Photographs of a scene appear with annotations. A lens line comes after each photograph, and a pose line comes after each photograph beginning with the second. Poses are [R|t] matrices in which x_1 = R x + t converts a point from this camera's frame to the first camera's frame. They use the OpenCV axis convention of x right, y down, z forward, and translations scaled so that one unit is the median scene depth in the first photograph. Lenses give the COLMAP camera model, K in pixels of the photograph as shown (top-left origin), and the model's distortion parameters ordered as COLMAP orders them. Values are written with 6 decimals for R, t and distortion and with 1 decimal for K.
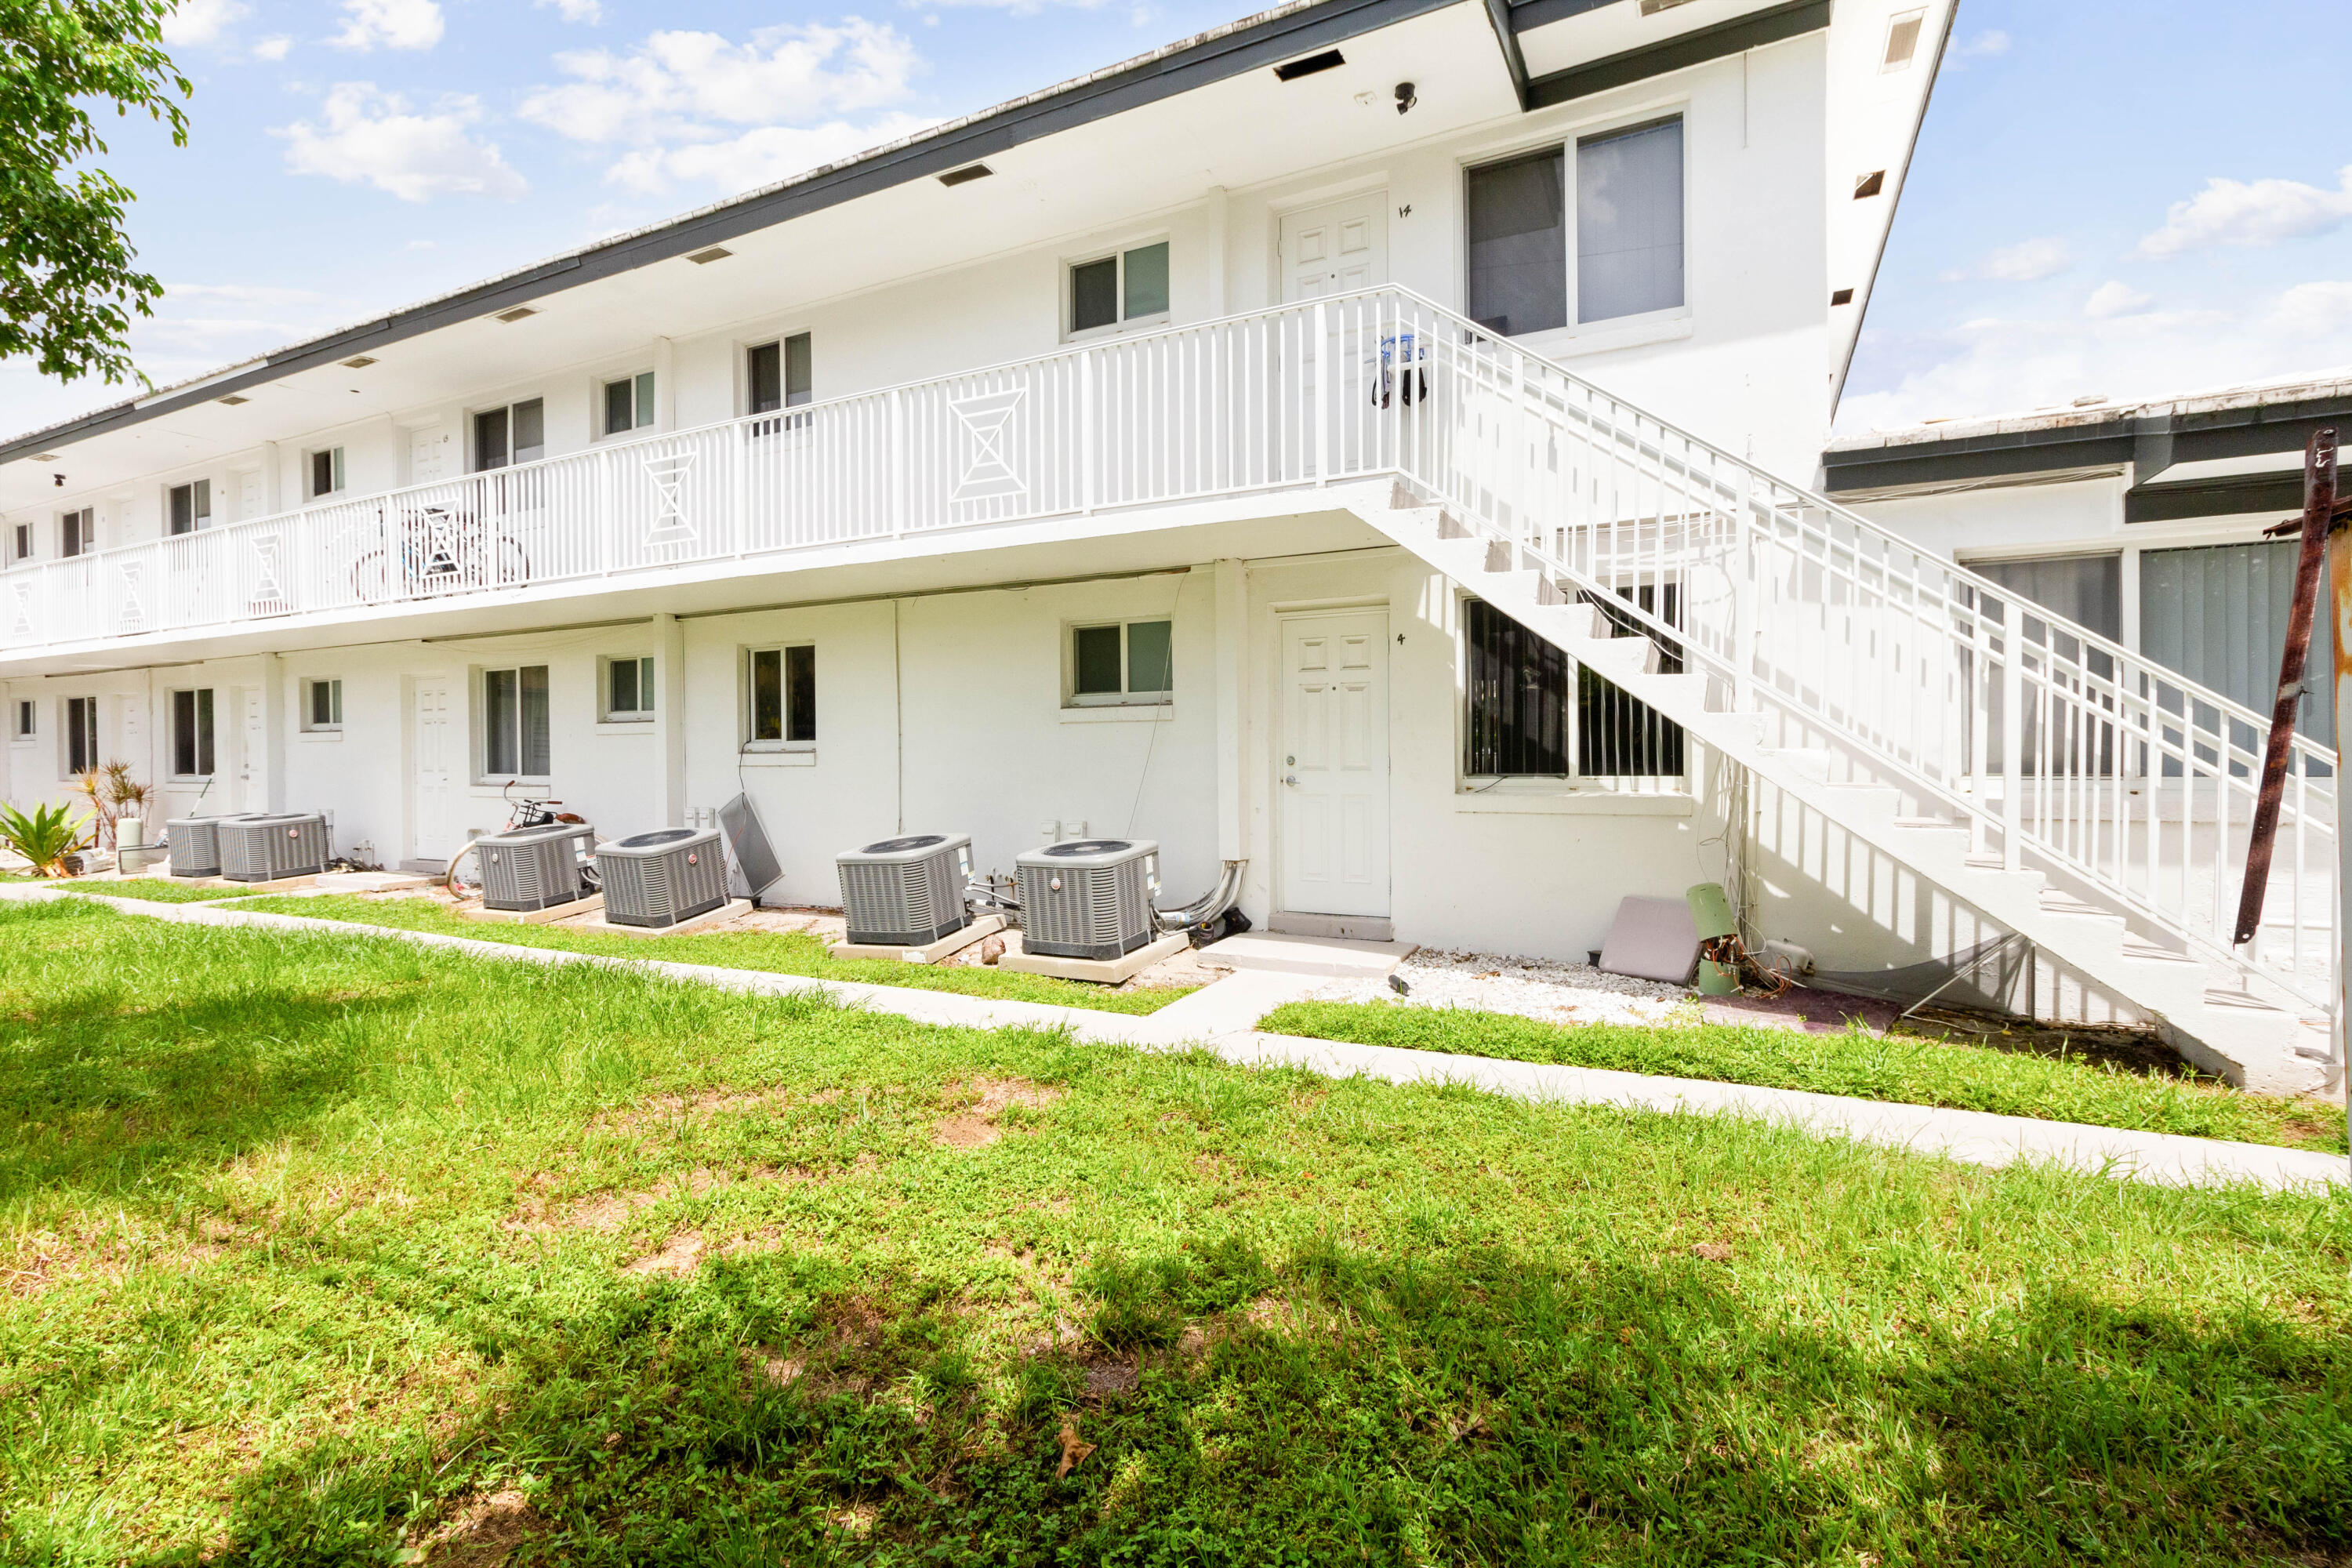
lens RADIAL K [[1105.9, 0, 1178.1], [0, 1105.9, 767.6], [0, 0, 1]] dist [0.005090, 0.000142]
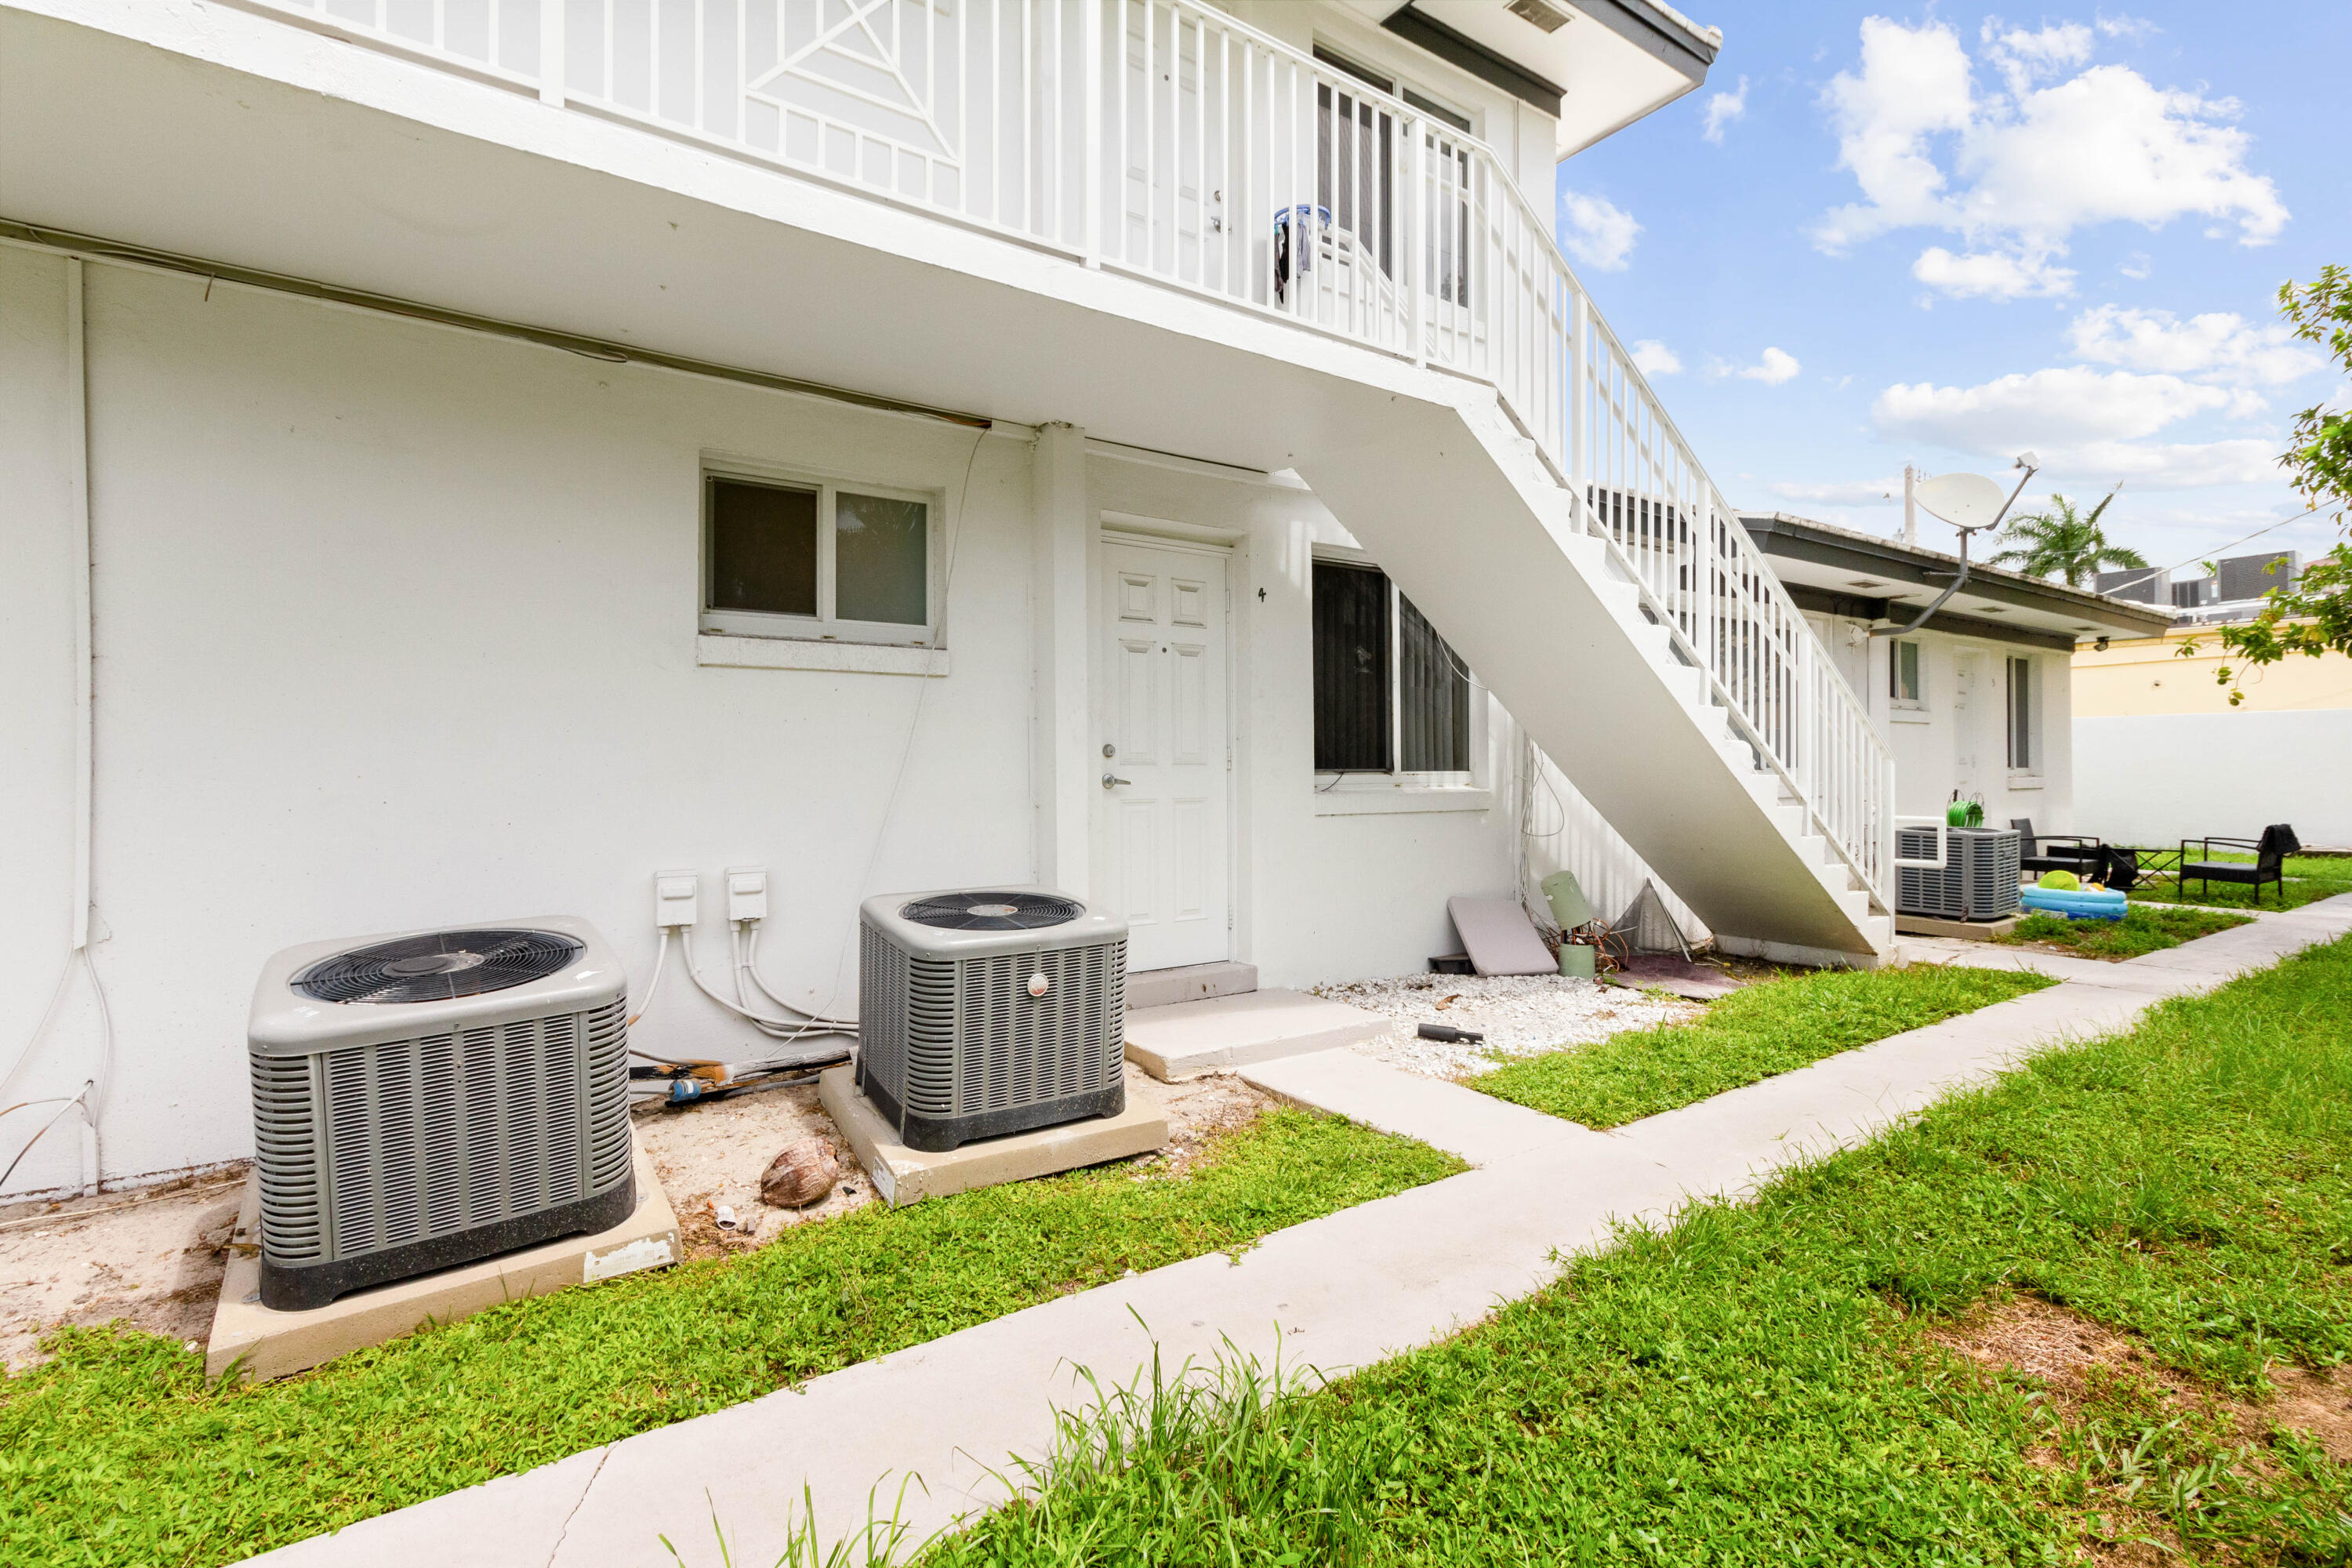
lens RADIAL K [[1105.9, 0, 1178.1], [0, 1105.9, 767.6], [0, 0, 1]] dist [0.005090, 0.000142]
pose [[0.449405, 0.008076, 0.893292, -0.495415], [0.011215, 0.999829, -0.014681, 0.014667], [-0.893258, 0.016616, 0.449237, 0.681880]]
